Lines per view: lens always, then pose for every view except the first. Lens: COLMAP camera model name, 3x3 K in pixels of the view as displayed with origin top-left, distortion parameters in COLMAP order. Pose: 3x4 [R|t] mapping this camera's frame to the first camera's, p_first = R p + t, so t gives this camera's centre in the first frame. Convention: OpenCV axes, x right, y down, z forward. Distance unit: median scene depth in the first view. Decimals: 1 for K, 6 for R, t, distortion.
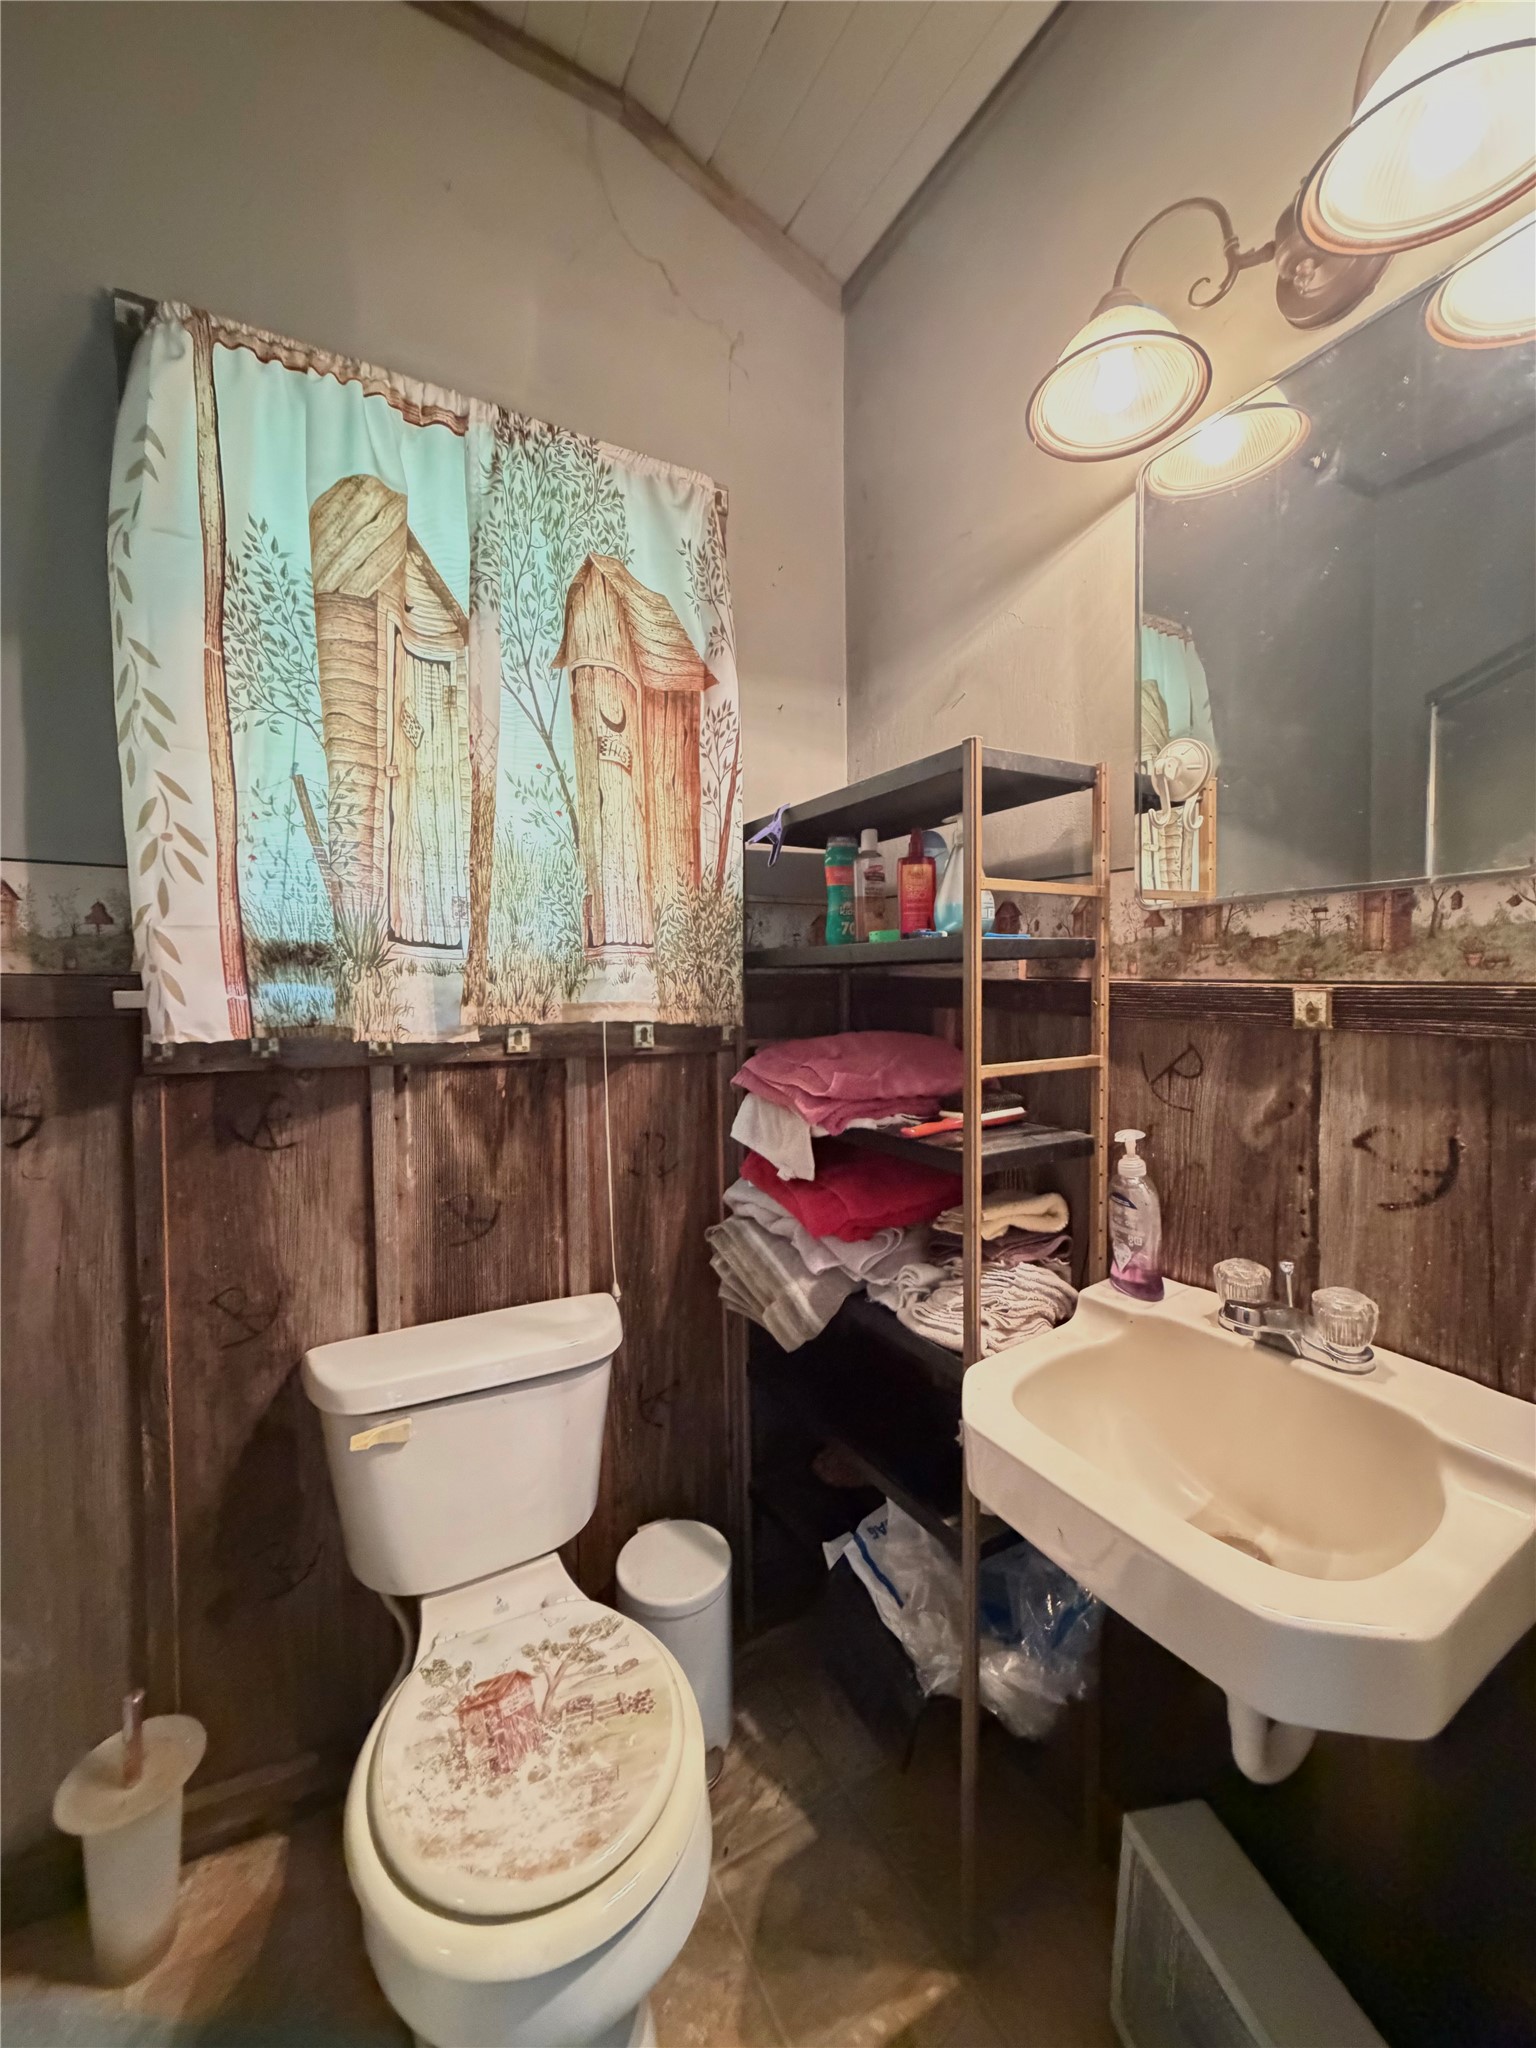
lens RADIAL K [[826.4, 0, 777.3], [0, 826.4, 1023.7], [0, 0, 1]] dist [-0.000614, -0.000110]
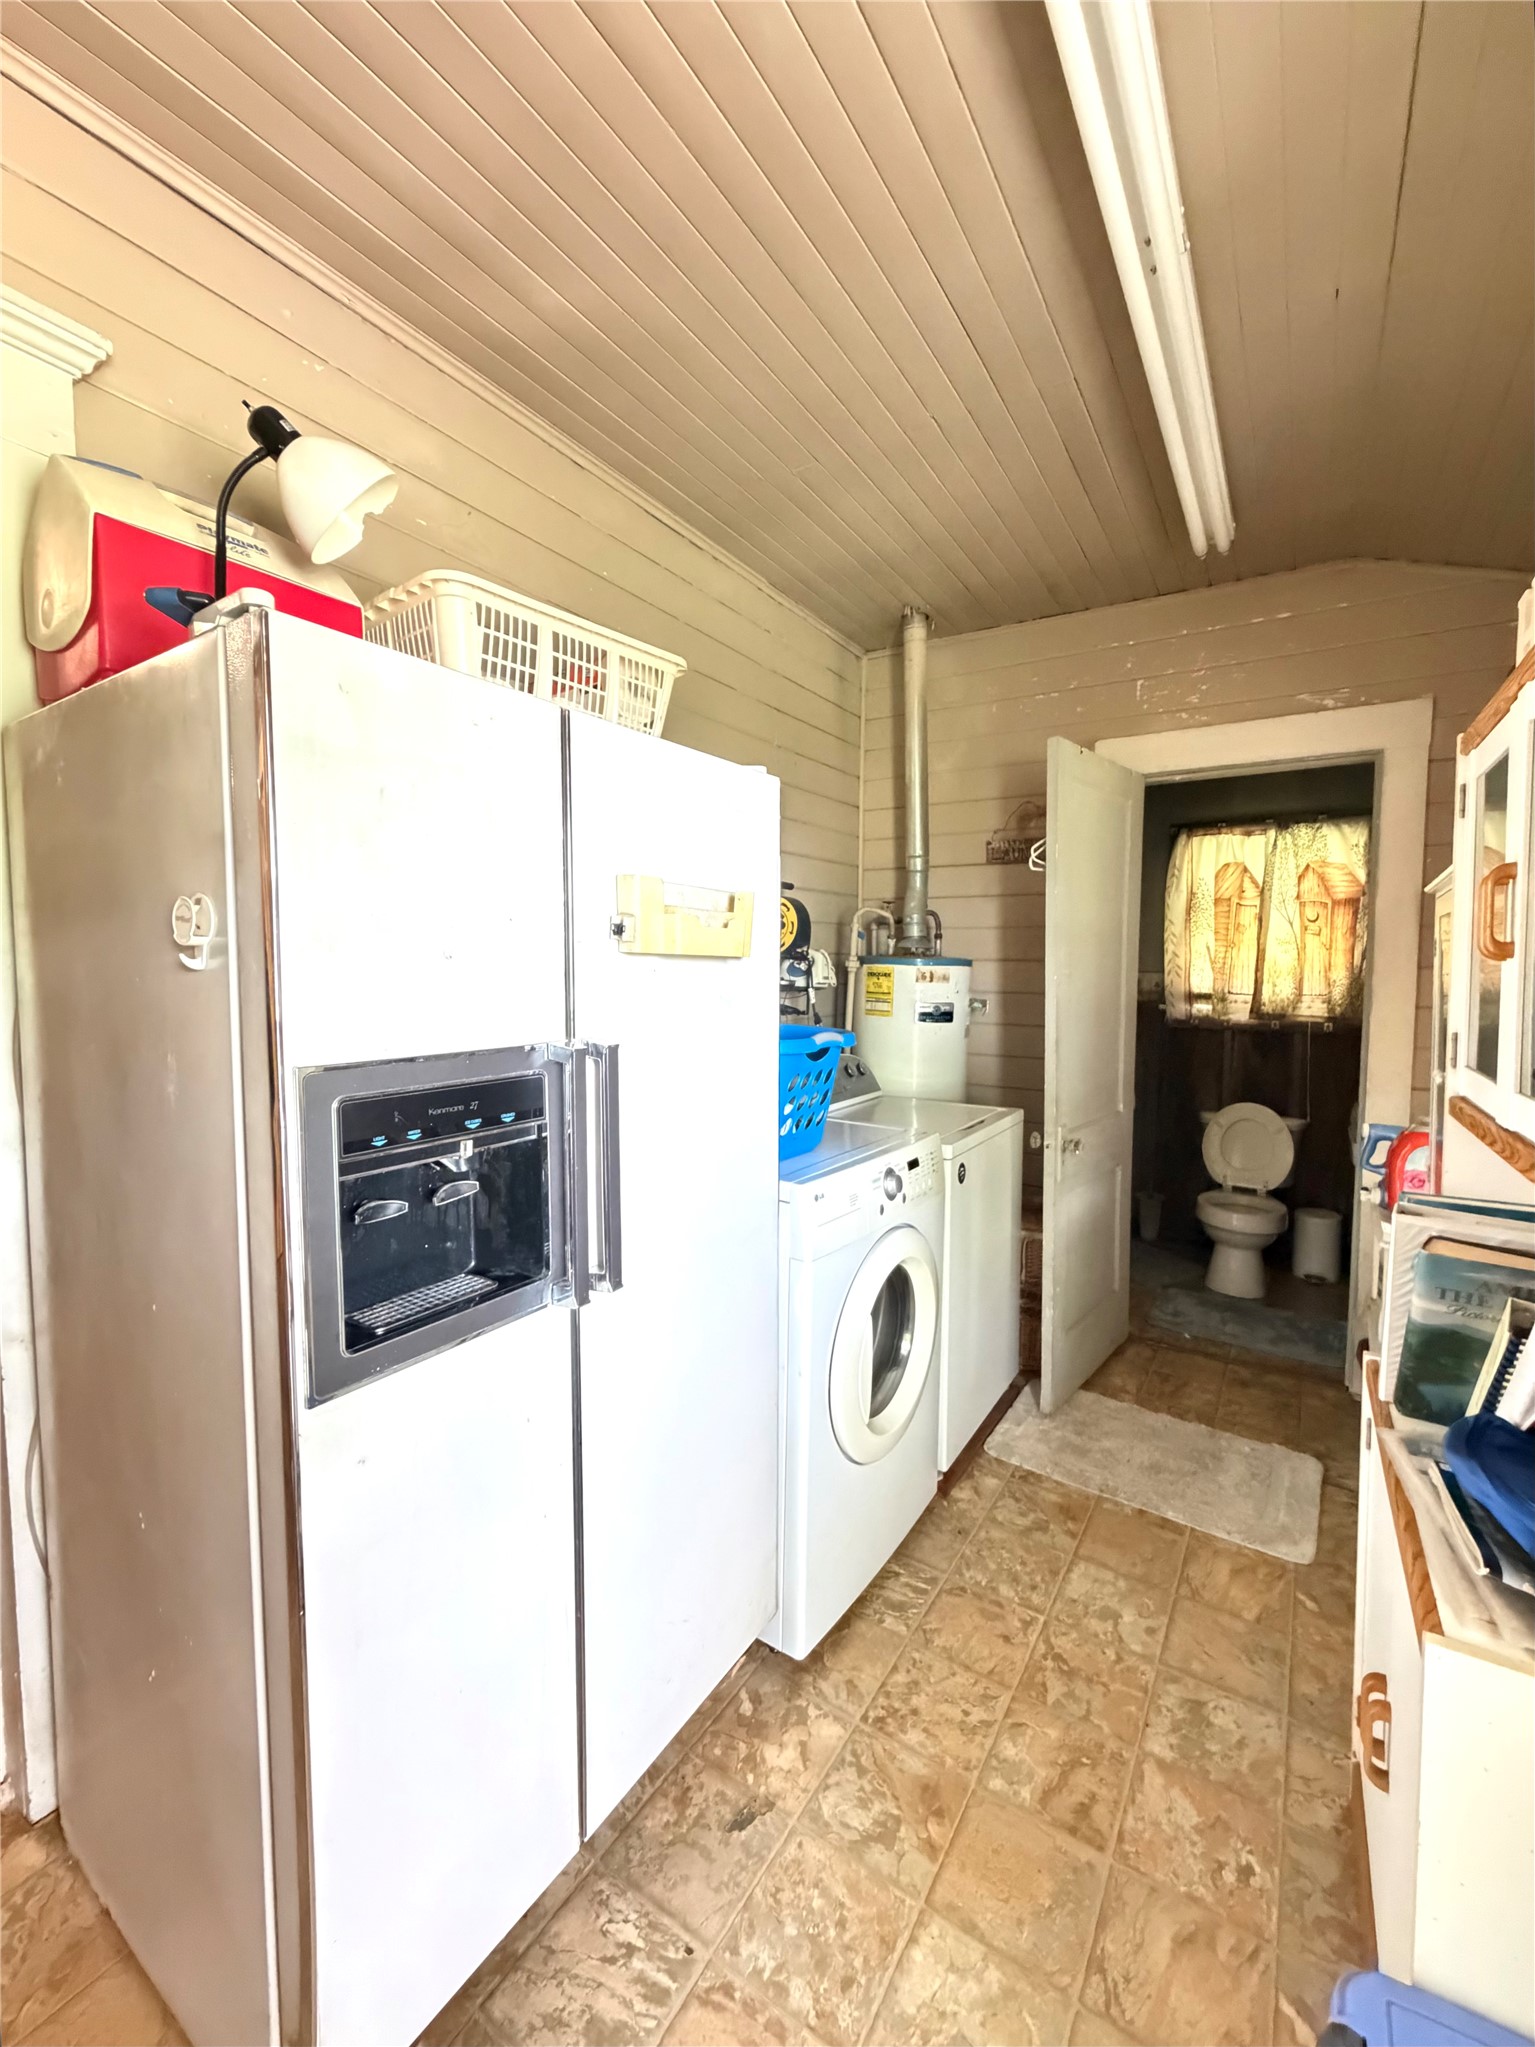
lens RADIAL K [[826.0, 0, 775.0], [0, 826.0, 1018.8], [0, 0, 1]] dist [-0.000614, -0.000110]
pose [[0.452727, 0.061467, -0.889528, 1.584125], [-0.047988, 0.997855, 0.044529, -0.052572], [0.890357, 0.022528, 0.454706, -2.044919]]
